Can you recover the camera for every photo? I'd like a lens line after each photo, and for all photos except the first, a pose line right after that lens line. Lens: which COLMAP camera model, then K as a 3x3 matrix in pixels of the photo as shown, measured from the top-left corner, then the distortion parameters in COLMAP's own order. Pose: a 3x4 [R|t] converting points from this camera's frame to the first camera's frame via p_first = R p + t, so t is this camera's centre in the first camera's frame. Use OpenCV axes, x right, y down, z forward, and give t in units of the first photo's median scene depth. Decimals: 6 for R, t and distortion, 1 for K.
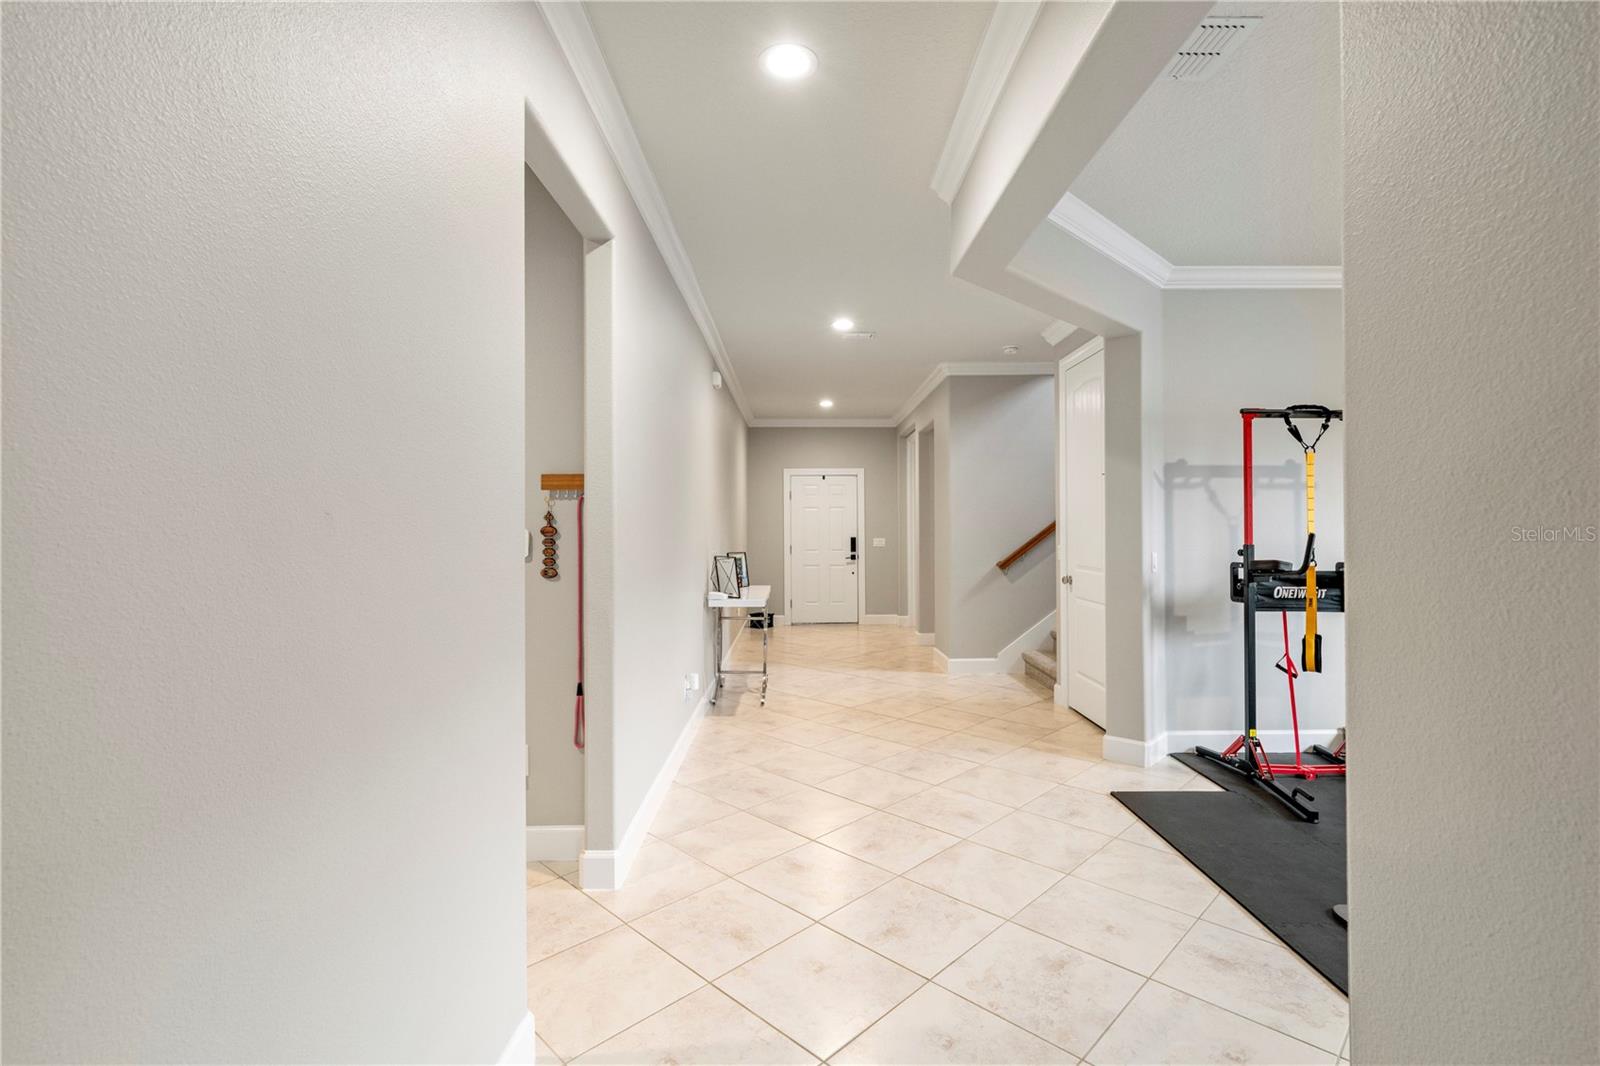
lens RADIAL K [[746.4, 0, 803.8], [0, 746.4, 526.9], [0, 0, 1]] dist [-0.001025, -0.000278]
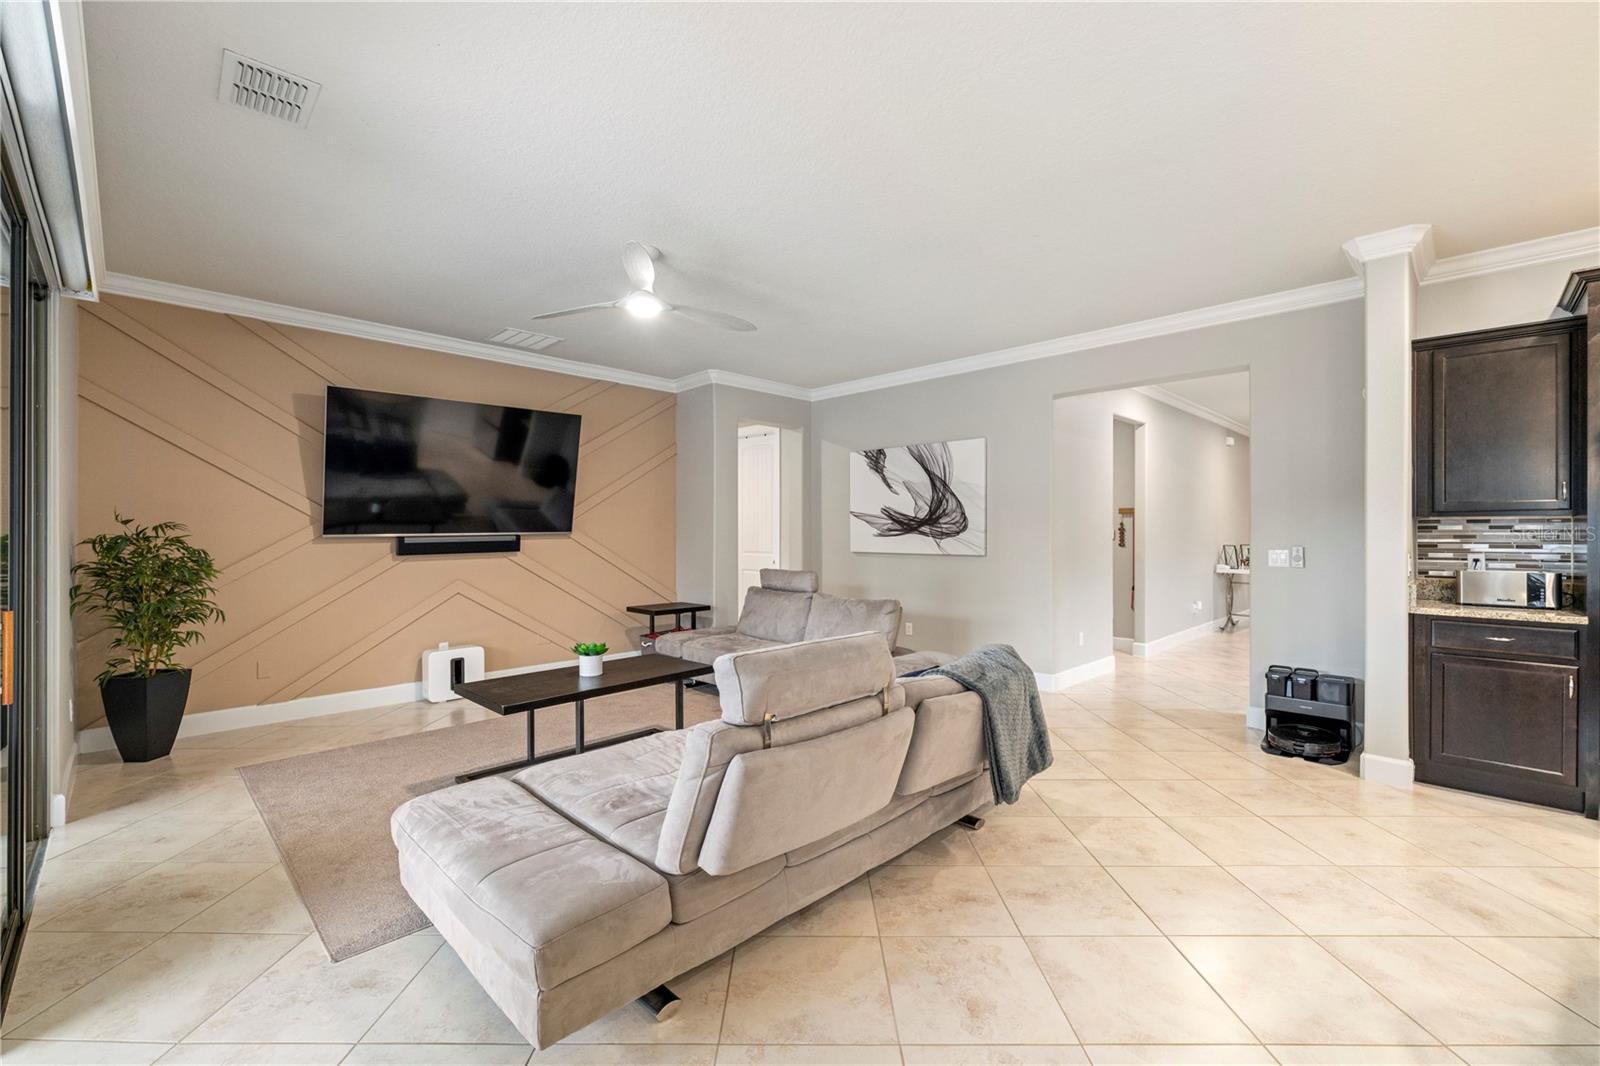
lens RADIAL K [[669.7, 0, 799.8], [0, 669.7, 536.2], [0, 0, 1]] dist [0.005510, 0.001959]
pose [[0.702536, 0.008521, -0.711597, 0.252789], [-0.002309, 0.999950, 0.009694, 0.004340], [0.711644, -0.005167, 0.702521, -0.681457]]
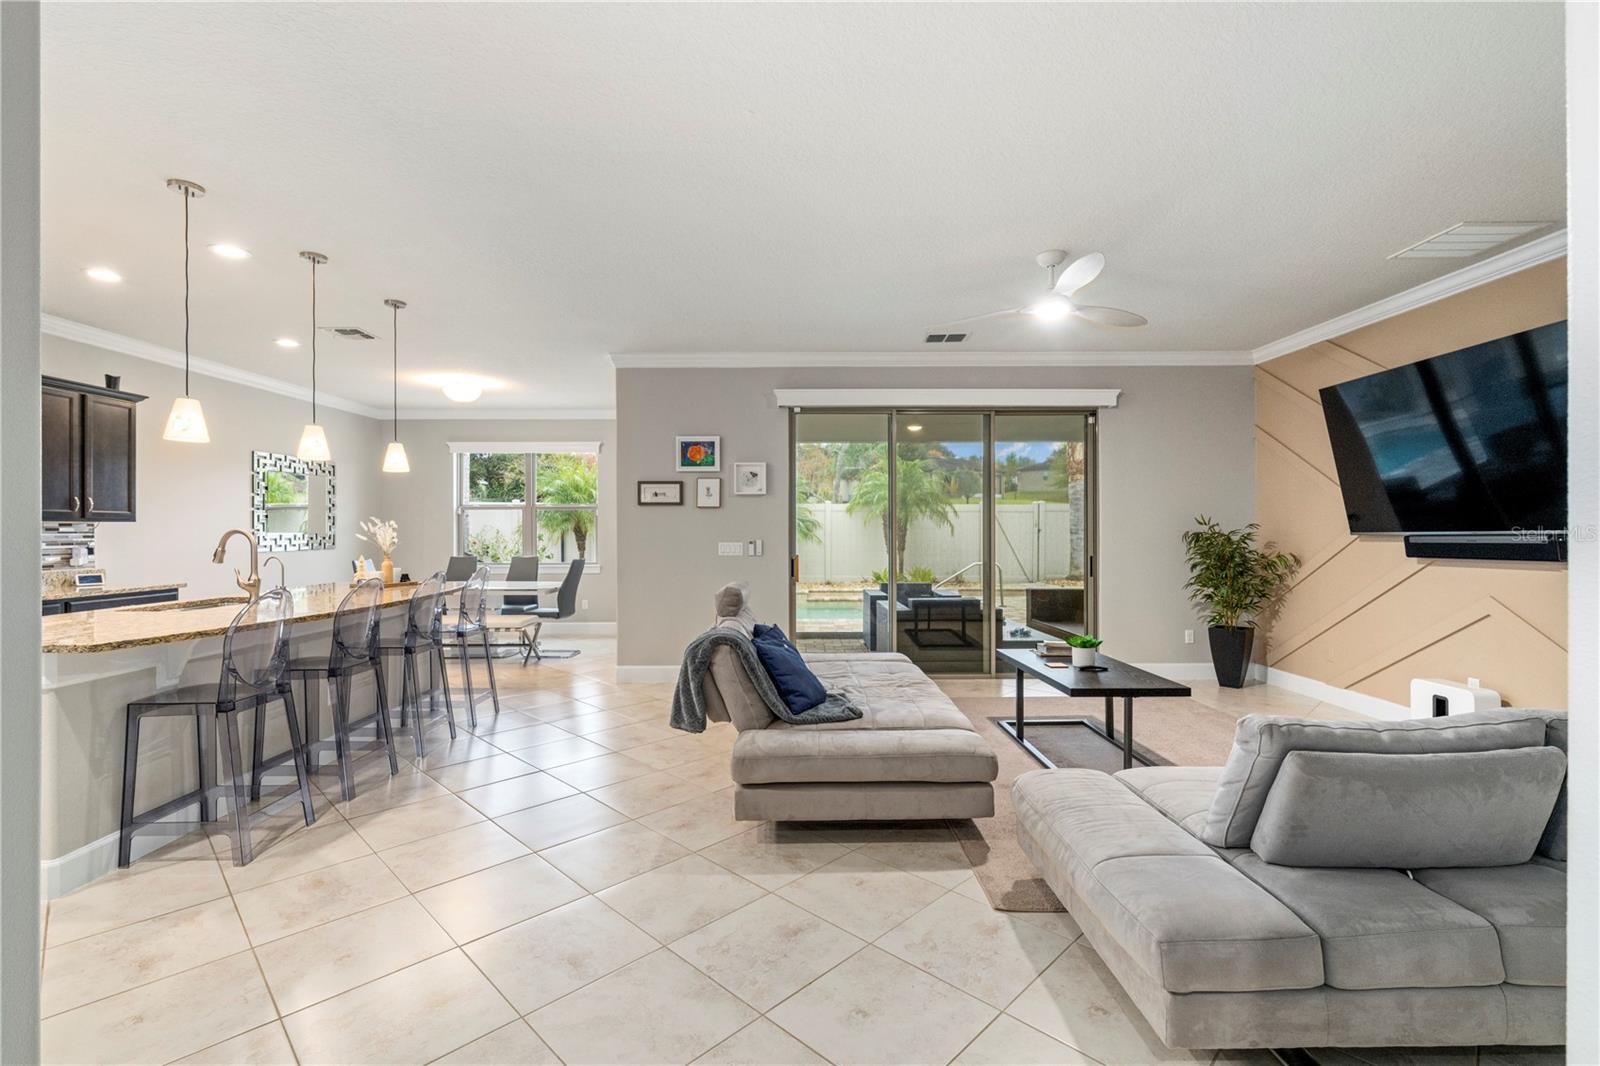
lens RADIAL K [[704.4, 0, 798.5], [0, 704.4, 529.4], [0, 0, 1]] dist [-0.002988, -0.000162]
pose [[-0.999983, 0.005285, 0.002586, -0.006809], [0.005277, 0.999982, -0.002931, 0.006475], [-0.002602, -0.002917, -0.999992, 0.171164]]
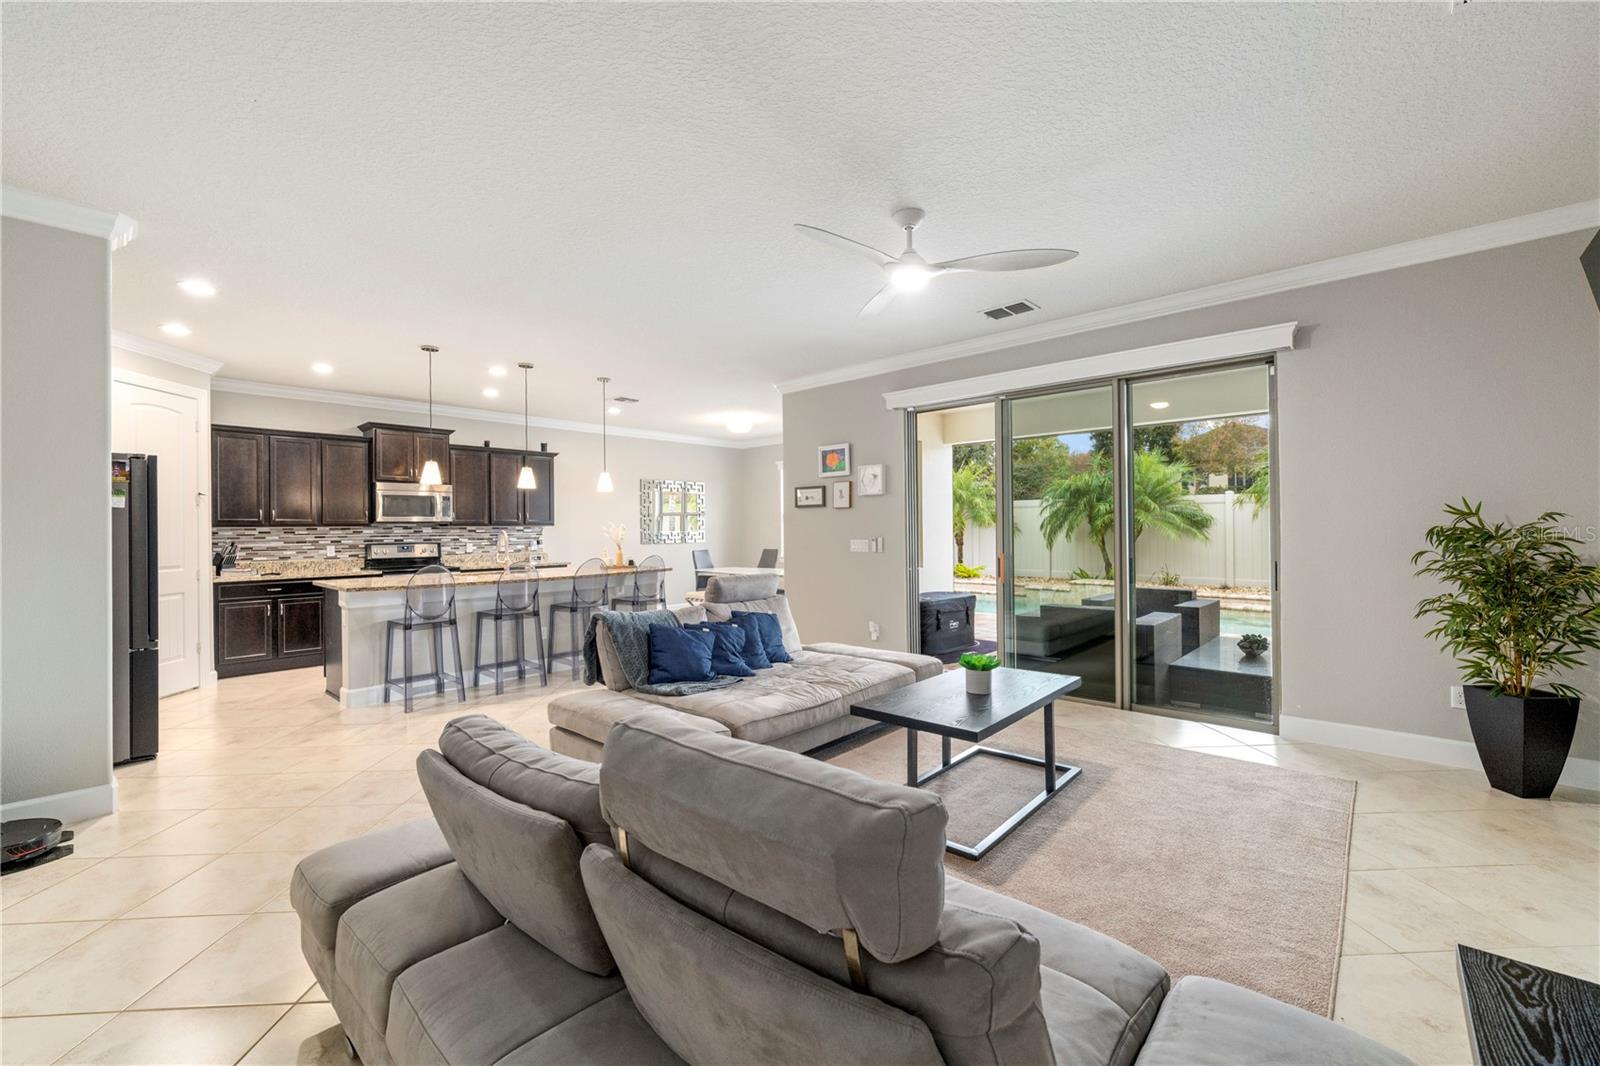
lens RADIAL K [[648.6, 0, 799.4], [0, 648.6, 535.1], [0, 0, 1]] dist [0.001675, 0.001104]
pose [[-0.735637, 0.004651, 0.677359, -0.462797], [0.013078, 0.999888, 0.007337, 0.006300], [-0.677249, 0.014256, -0.735616, -0.001254]]
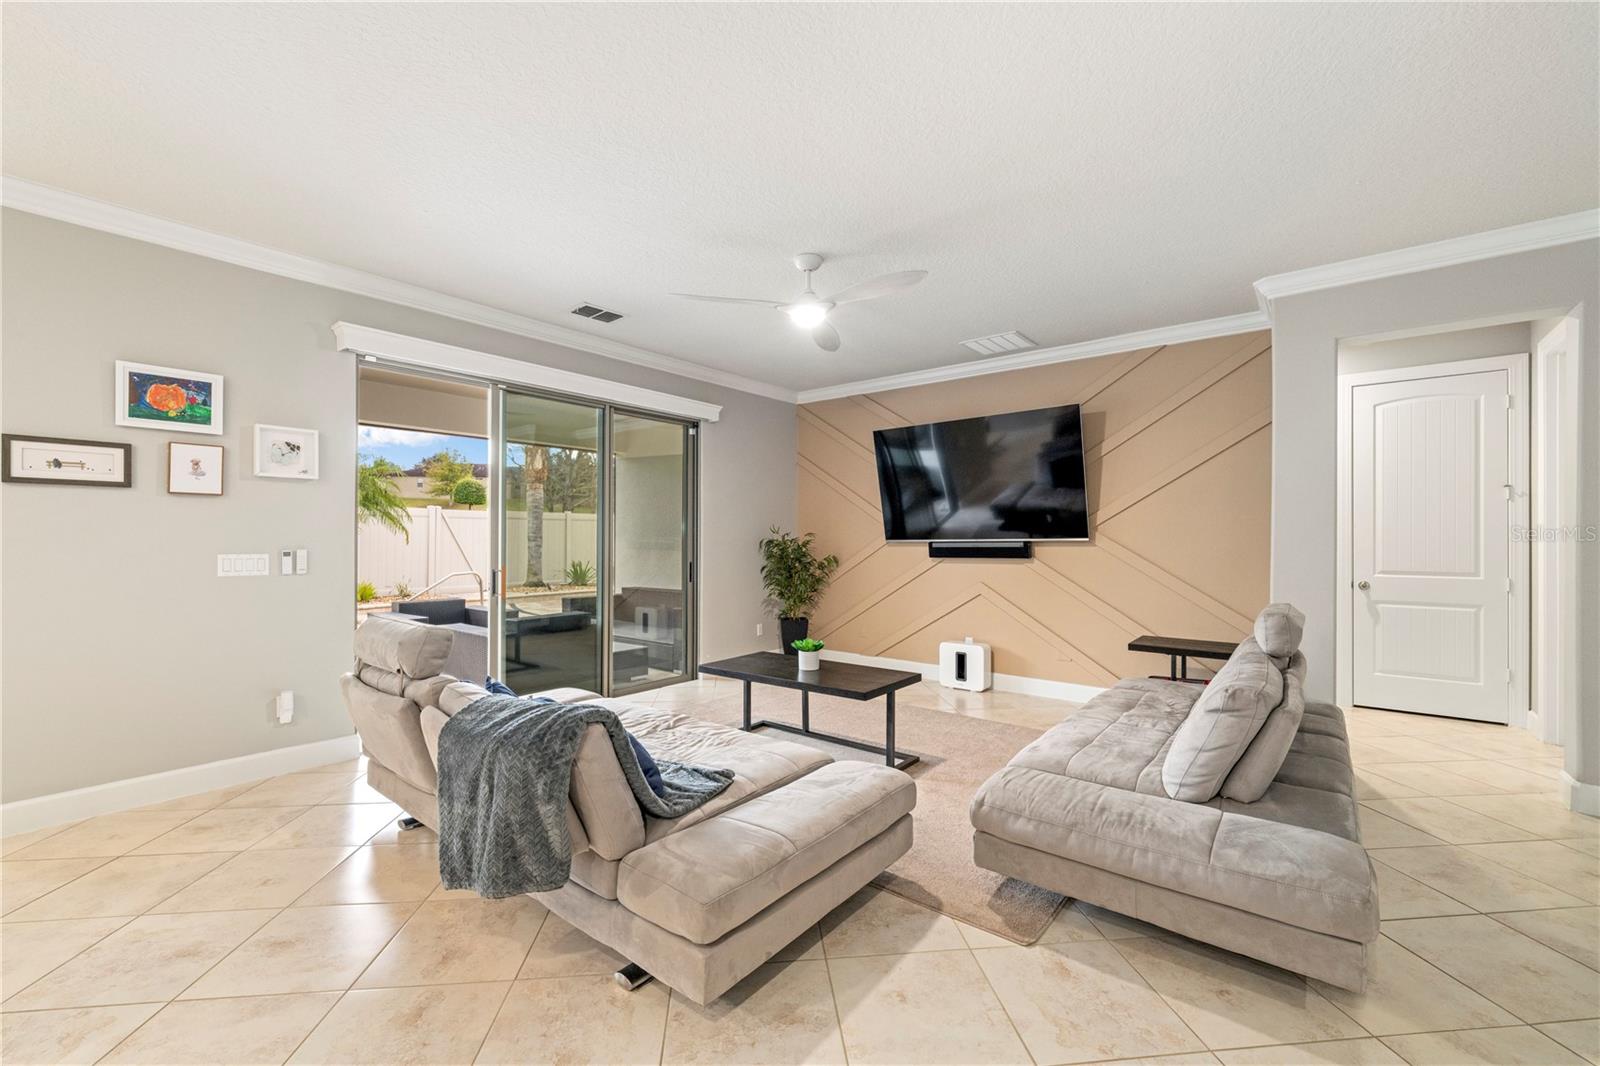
lens RADIAL K [[648.6, 0, 804.7], [0, 648.6, 537.2], [0, 0, 1]] dist [0.001675, 0.001104]
pose [[-0.633947, -0.000330, -0.773376, 0.192497], [0.000291, 1.000000, -0.000665, 0.007100], [0.773376, -0.000647, -0.633947, -0.068529]]
